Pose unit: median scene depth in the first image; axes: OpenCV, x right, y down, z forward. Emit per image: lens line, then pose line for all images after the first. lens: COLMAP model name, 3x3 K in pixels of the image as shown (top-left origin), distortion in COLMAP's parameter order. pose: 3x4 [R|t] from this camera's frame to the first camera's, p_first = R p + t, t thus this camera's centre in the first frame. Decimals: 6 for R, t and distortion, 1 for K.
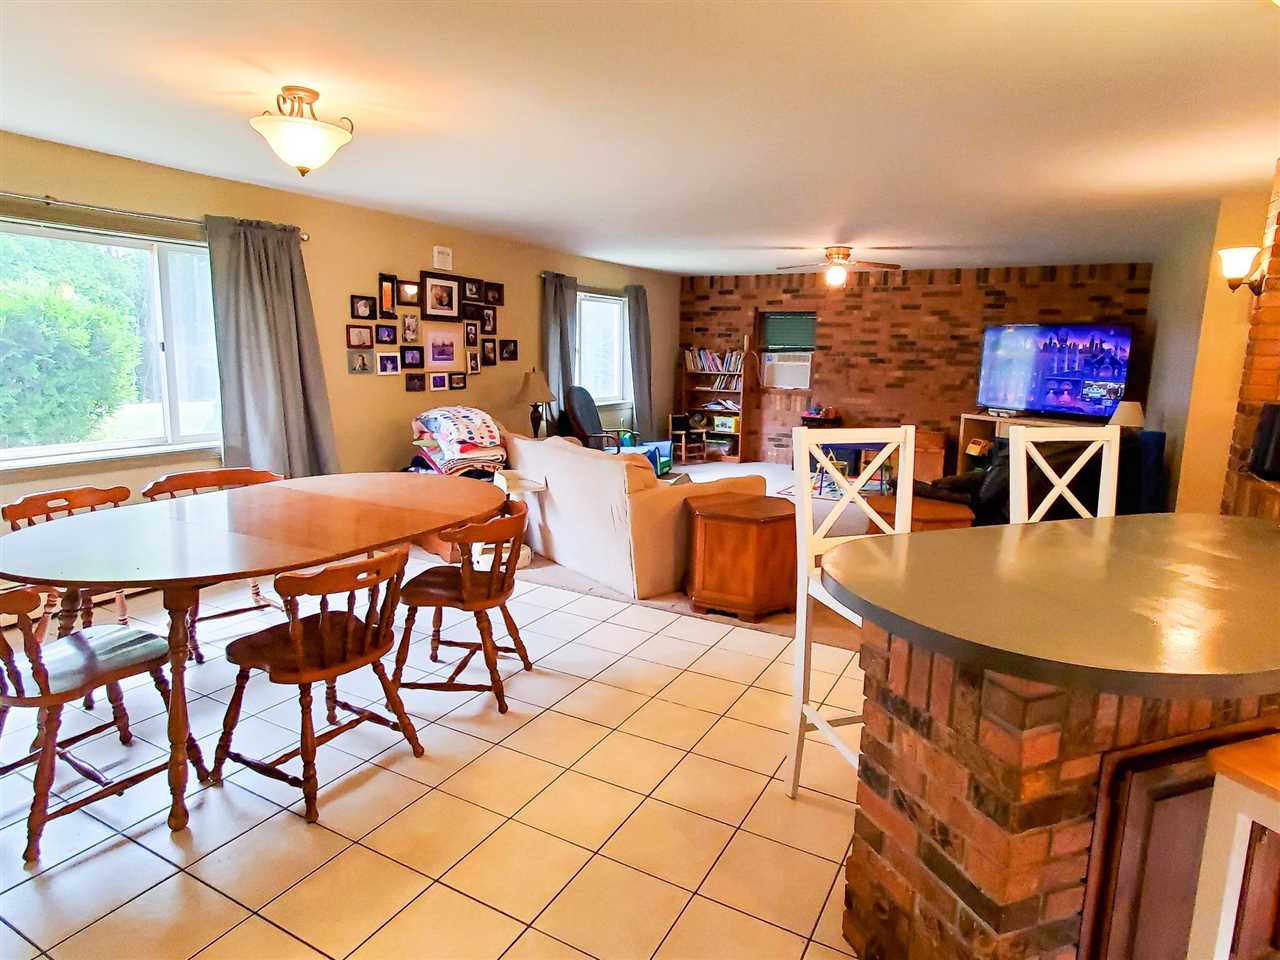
lens RADIAL K [[729.6, 0, 649.9], [0, 729.6, 473.0], [0, 0, 1]] dist [-0.006162, 0.006222]
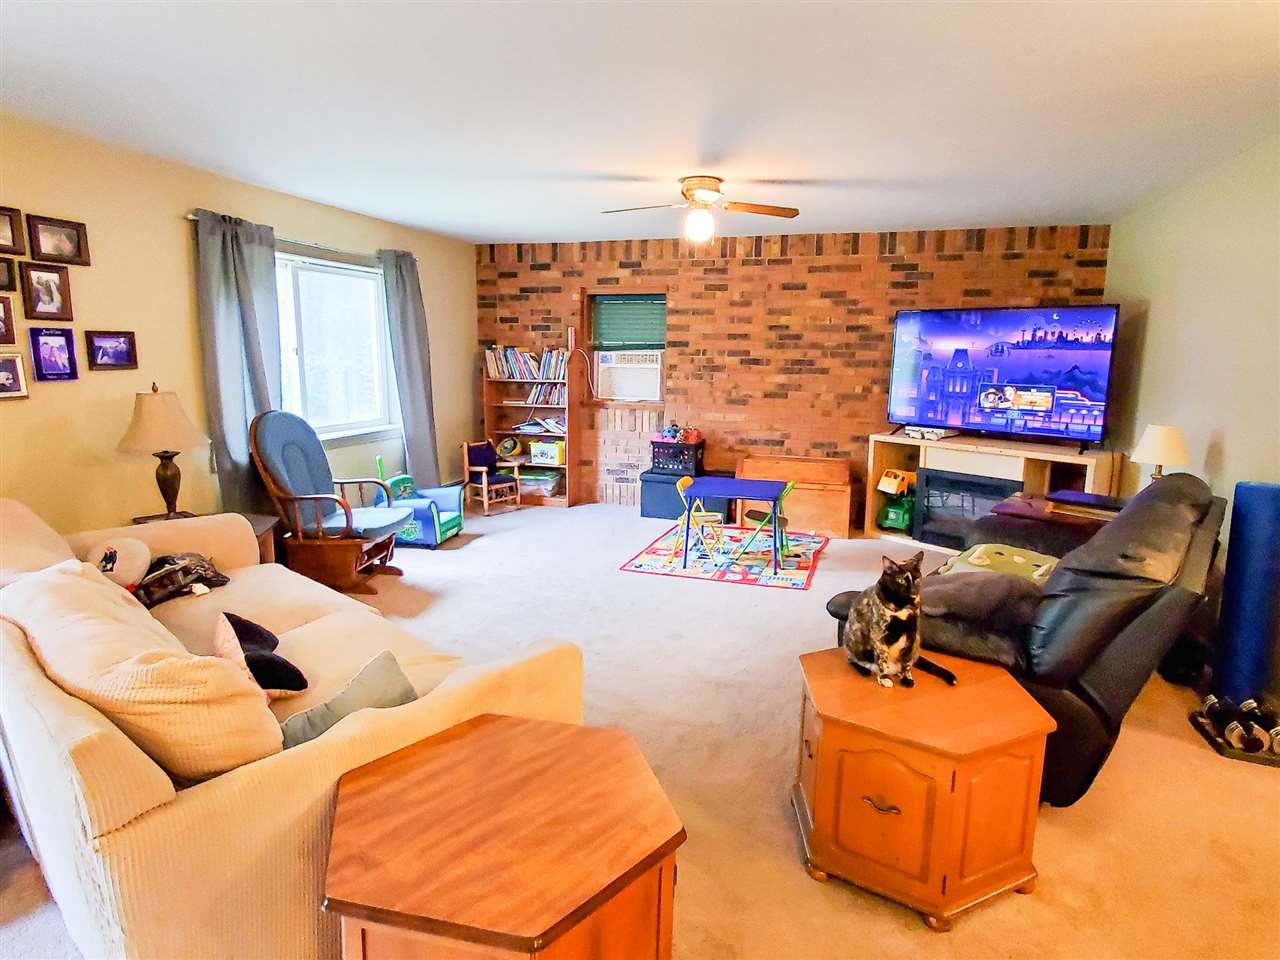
lens RADIAL K [[729.6, 0, 643.2], [0, 729.6, 473.7], [0, 0, 1]] dist [-0.006162, 0.006222]
pose [[0.980265, -0.040504, 0.193492, 0.071729], [0.040128, 0.999177, 0.005866, -0.058567], [-0.193570, 0.002014, 0.981084, 0.355865]]
